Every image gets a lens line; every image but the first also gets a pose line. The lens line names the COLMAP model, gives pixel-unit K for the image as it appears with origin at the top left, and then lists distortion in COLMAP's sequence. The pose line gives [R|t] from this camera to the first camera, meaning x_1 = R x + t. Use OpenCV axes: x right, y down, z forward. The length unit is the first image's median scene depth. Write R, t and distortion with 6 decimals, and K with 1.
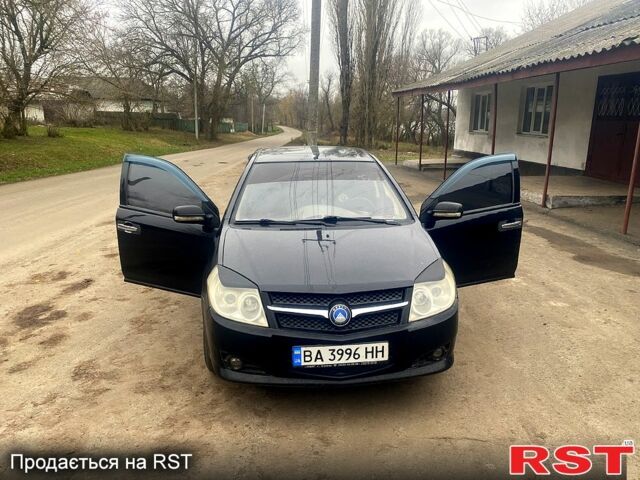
lens RADIAL K [[479.1, 0, 318.8], [0, 479.1, 243.6], [0, 0, 1]] dist [0.034235, -0.035944]
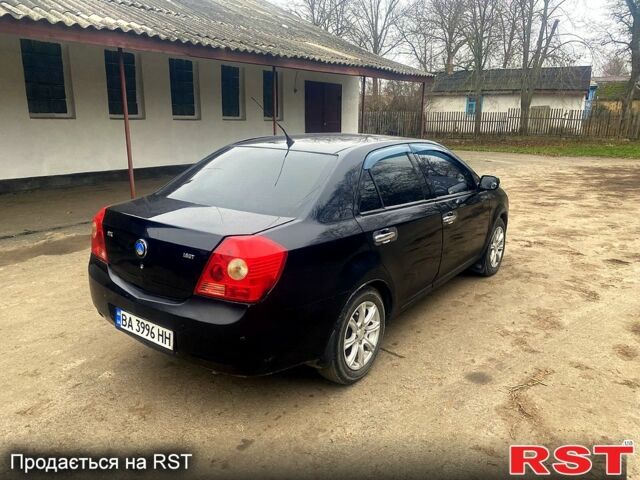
lens RADIAL K [[479.1, 0, 318.2], [0, 479.1, 240.2], [0, 0, 1]] dist [0.034235, -0.035944]
pose [[-0.739682, -0.177290, 0.649183, -0.095206], [0.162481, 0.889084, 0.427937, -0.069180], [-0.653047, 0.422018, -0.628833, 0.279832]]
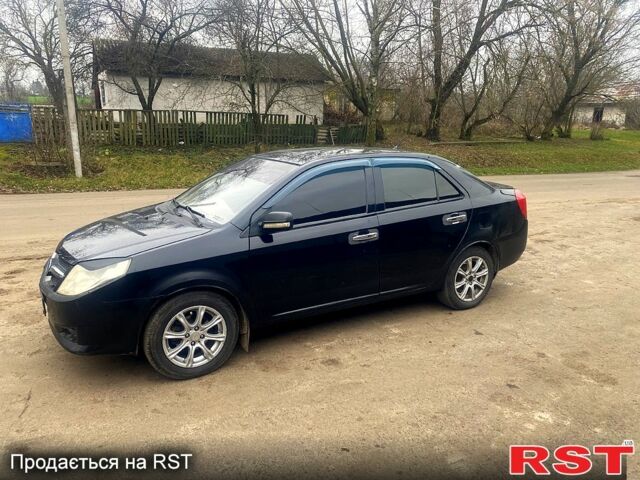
lens RADIAL K [[479.1, 0, 320.1], [0, 479.1, 238.6], [0, 0, 1]] dist [0.034235, -0.035944]
pose [[0.427015, 0.212692, -0.878874, 0.140669], [-0.227228, 0.965995, 0.123373, -0.023833], [0.875229, 0.147023, 0.460824, 0.097307]]
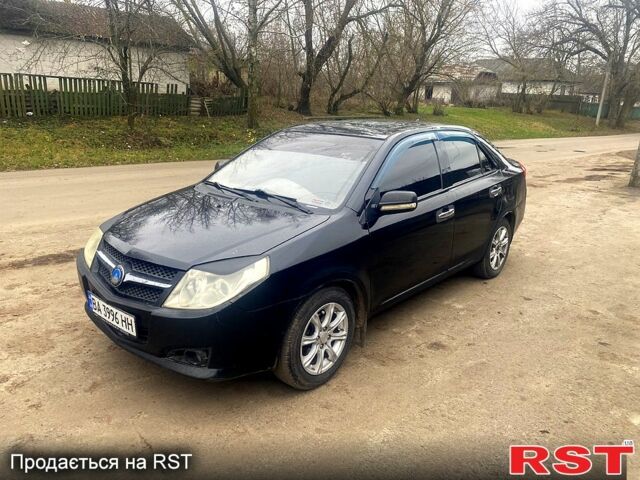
lens RADIAL K [[479.1, 0, 321.5], [0, 479.1, 239.0], [0, 0, 1]] dist [0.034235, -0.035944]
pose [[0.693443, 0.217850, -0.686788, 0.096058], [-0.201228, 0.973823, 0.105719, -0.011030], [0.691841, 0.064891, 0.719128, 0.054128]]
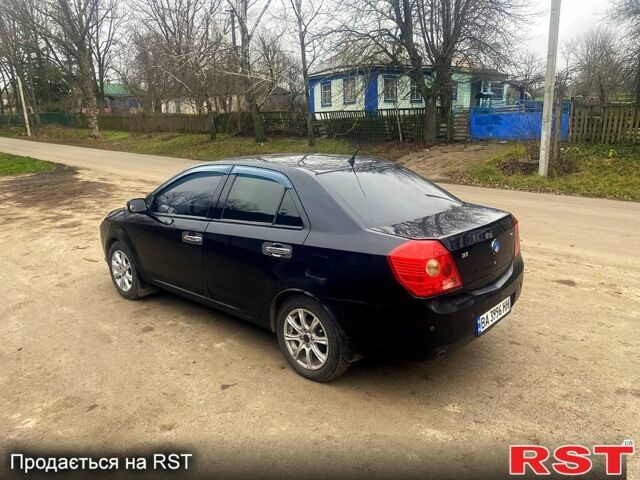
lens RADIAL K [[479.1, 0, 322.5], [0, 479.1, 240.9], [0, 0, 1]] dist [0.034235, -0.035944]
pose [[-0.710646, 0.176684, -0.681003, 0.098288], [-0.157850, 0.903235, 0.399062, -0.072145], [0.685614, 0.391088, -0.613990, 0.281725]]
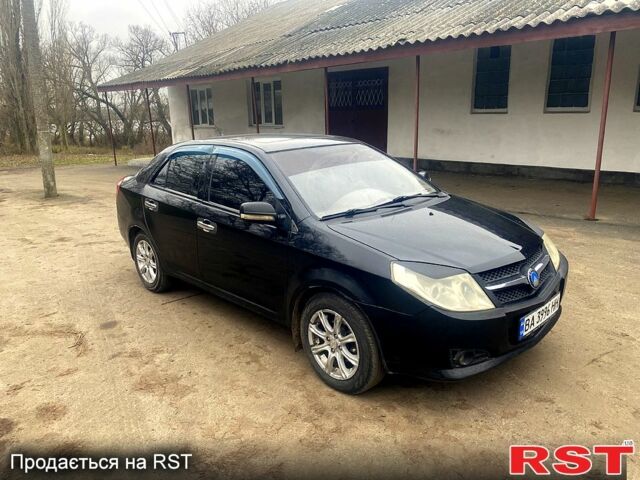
lens RADIAL K [[479.1, 0, 316.1], [0, 479.1, 240.9], [0, 0, 1]] dist [0.034235, -0.035944]
pose [[0.782509, -0.180262, 0.595975, -0.088146], [0.181849, 0.981606, 0.058136, -0.007088], [-0.595492, 0.062885, 0.800896, 0.042111]]
